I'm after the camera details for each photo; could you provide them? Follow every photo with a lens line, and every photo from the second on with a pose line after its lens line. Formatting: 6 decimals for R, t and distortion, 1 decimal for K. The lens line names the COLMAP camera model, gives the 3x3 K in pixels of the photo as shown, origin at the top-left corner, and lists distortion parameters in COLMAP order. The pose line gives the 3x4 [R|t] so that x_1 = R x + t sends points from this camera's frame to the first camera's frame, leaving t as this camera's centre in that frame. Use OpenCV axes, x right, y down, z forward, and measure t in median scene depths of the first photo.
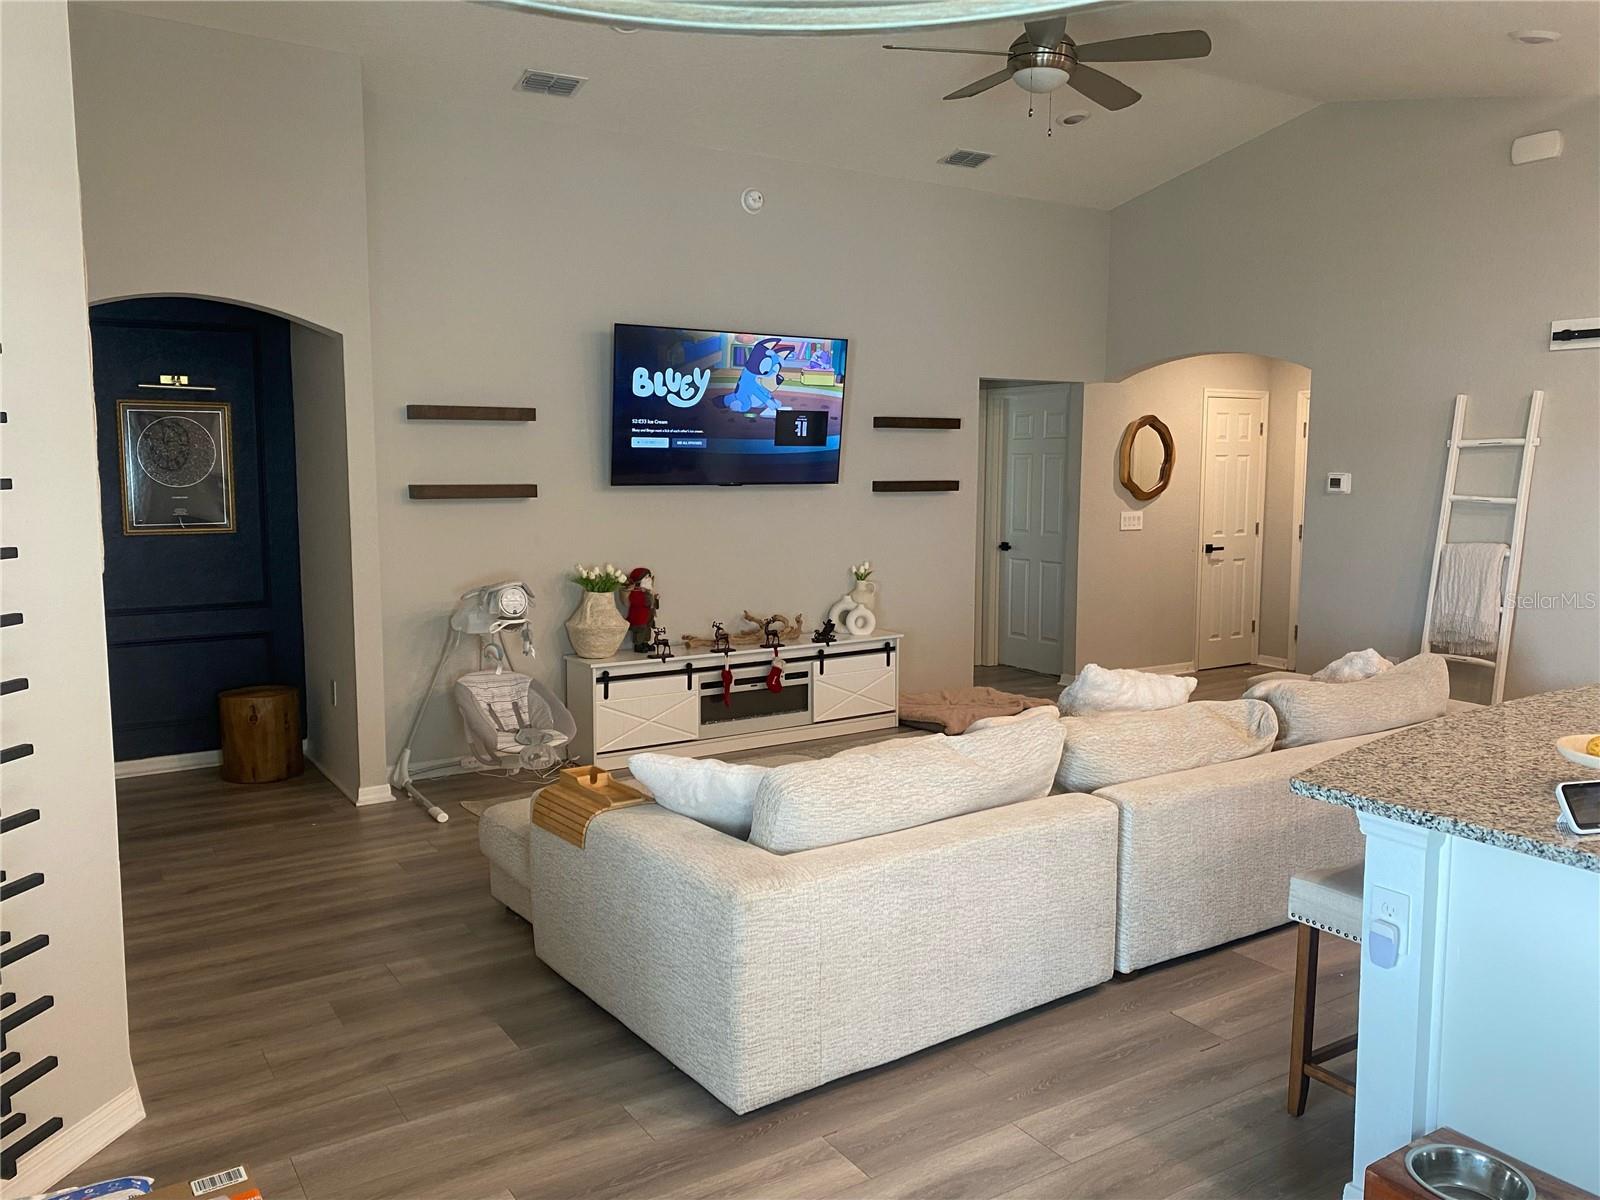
lens RADIAL K [[1227.9, 0, 798.0], [0, 1227.9, 574.6], [0, 0, 1]] dist [0.123599, -0.190033]
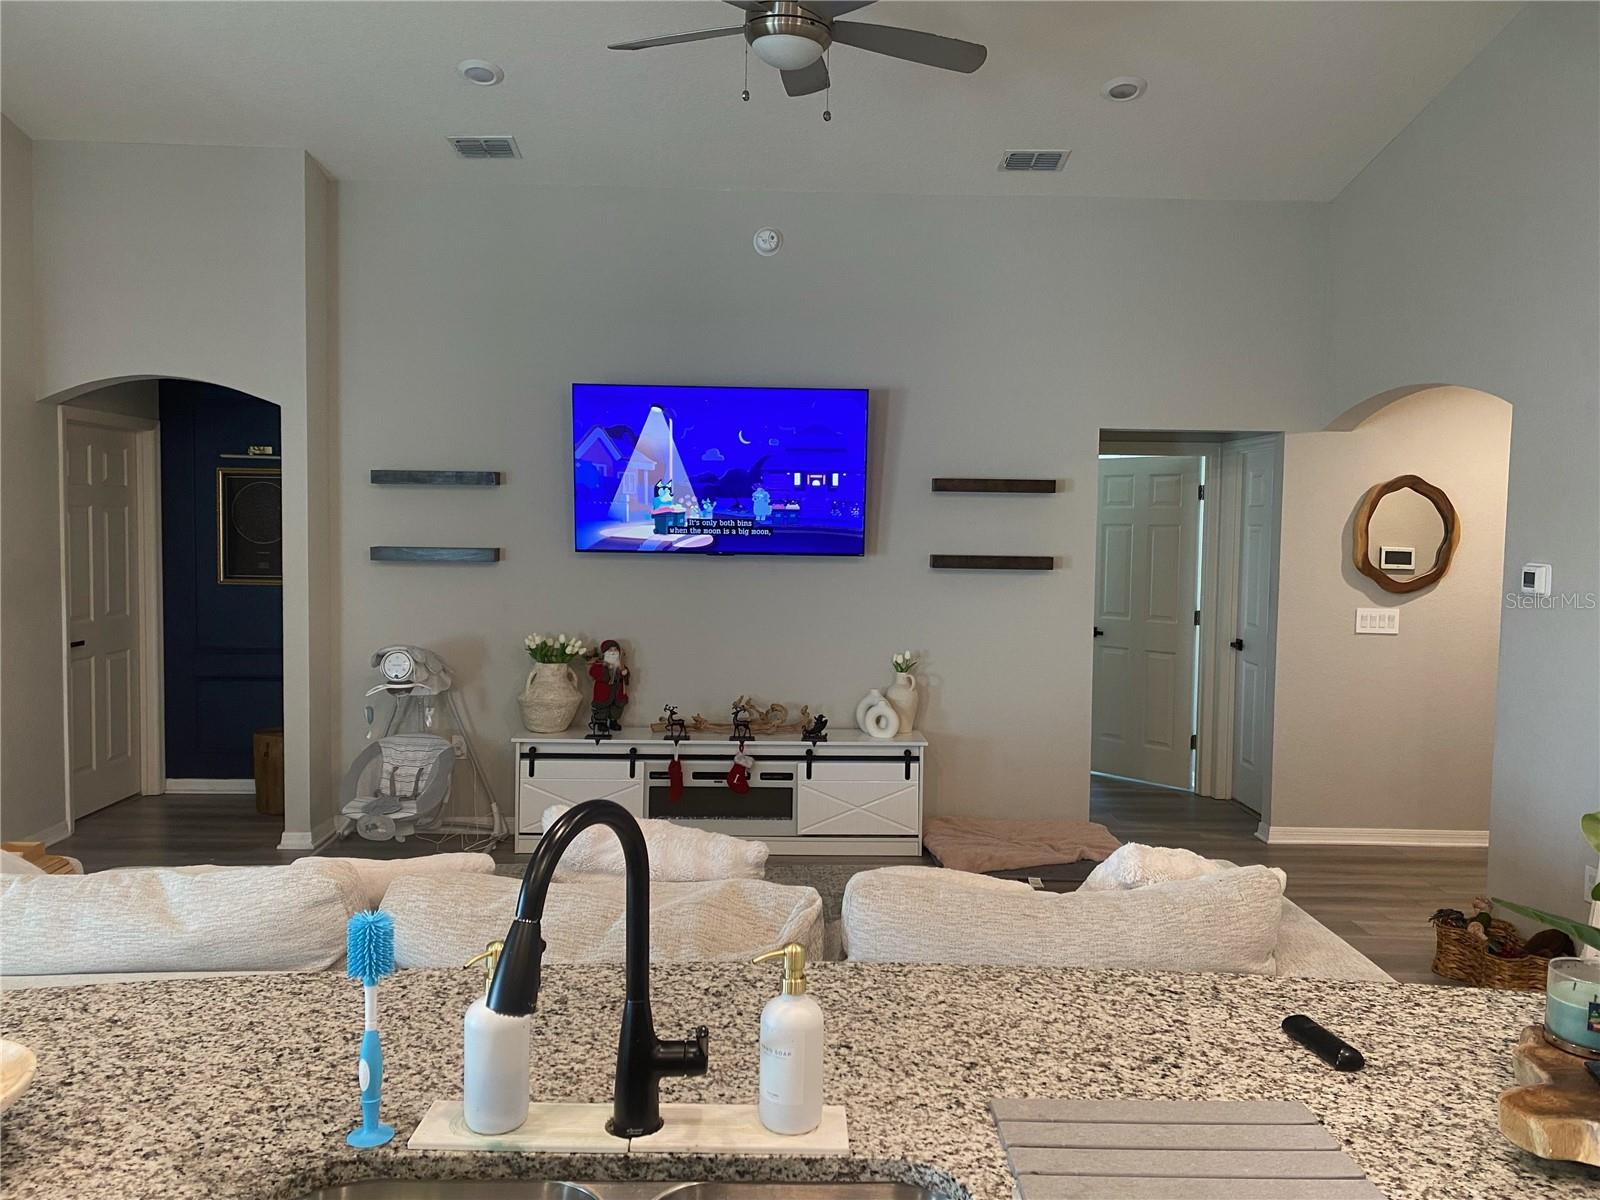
lens RADIAL K [[1227.9, 0, 798.0], [0, 1227.9, 574.6], [0, 0, 1]] dist [0.123599, -0.190033]
pose [[0.848750, 0.032769, -0.527778, 0.634364], [-0.062319, 0.997321, -0.038298, -0.037026], [0.525110, 0.065396, 0.848518, 0.360616]]
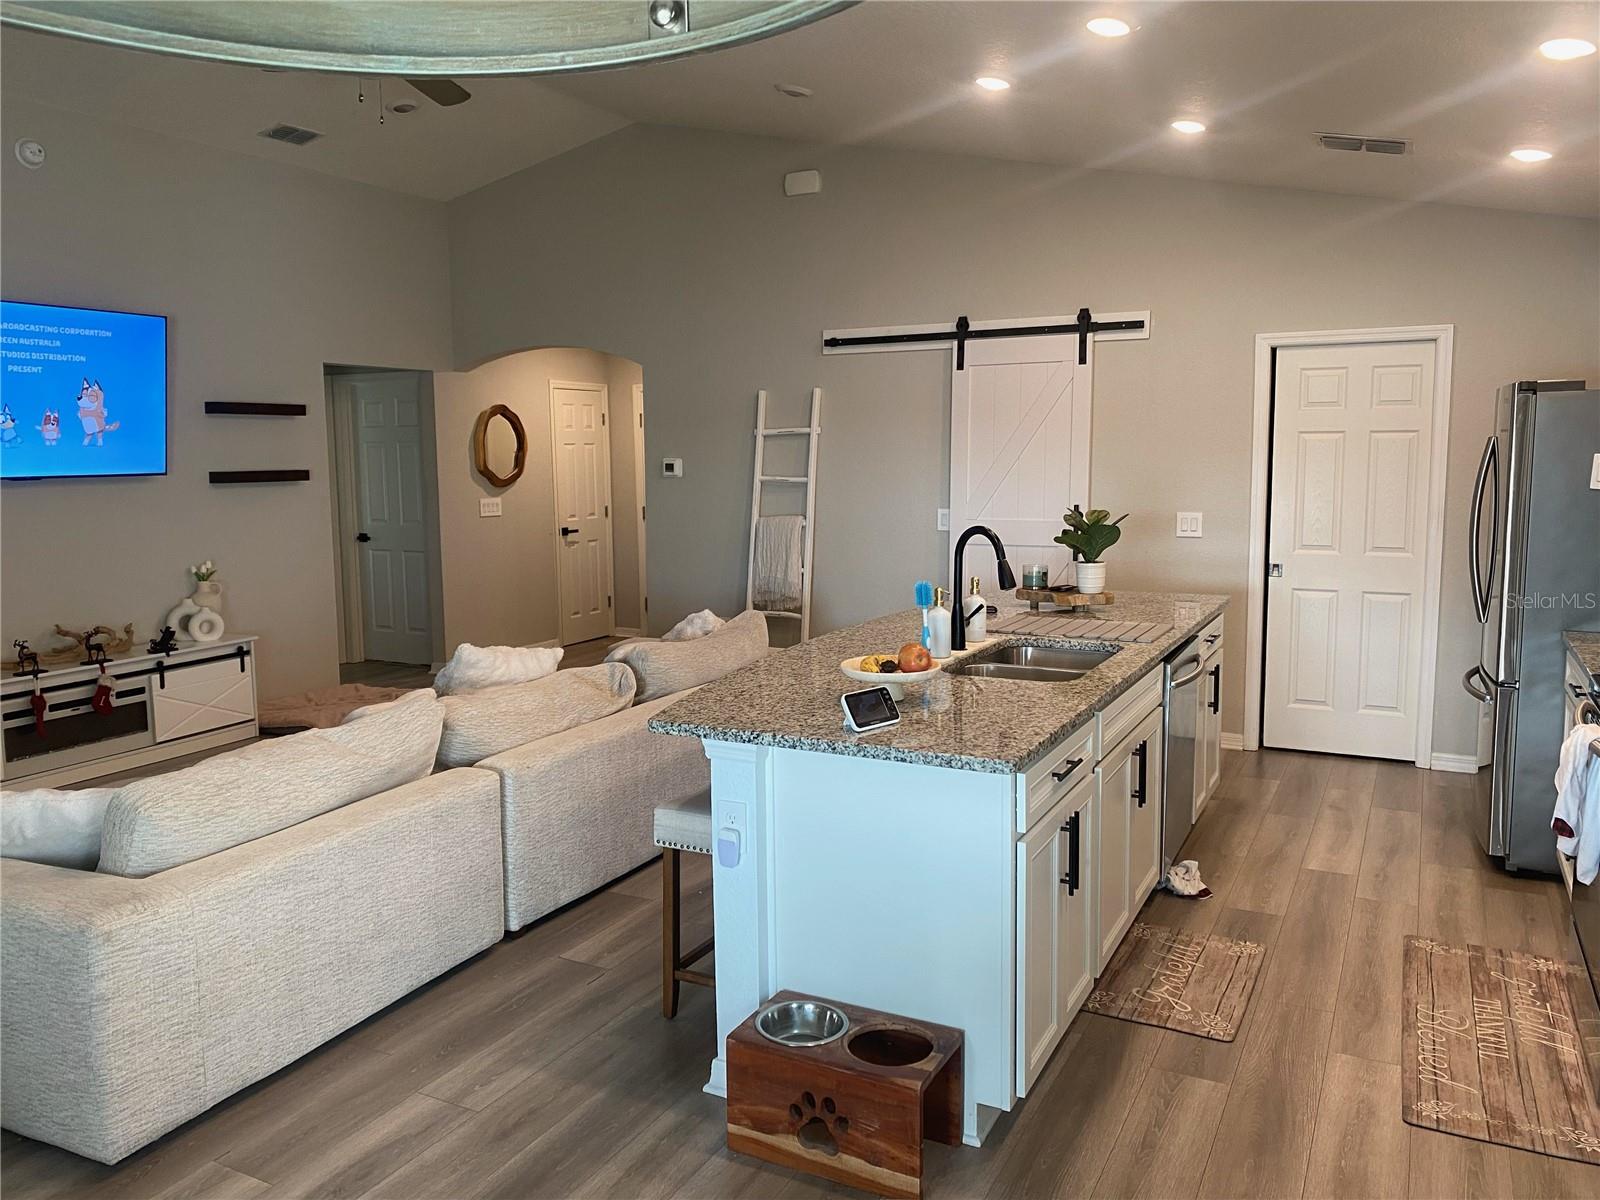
lens RADIAL K [[1216.7, 0, 867.5], [0, 1216.7, 575.5], [0, 0, 1]] dist [-0.028189, 0.005048]
pose [[0.843916, -0.066278, 0.532365, -0.012969], [0.060124, 0.997772, 0.028910, 0.005961], [-0.533095, 0.007610, 0.846021, -0.032828]]
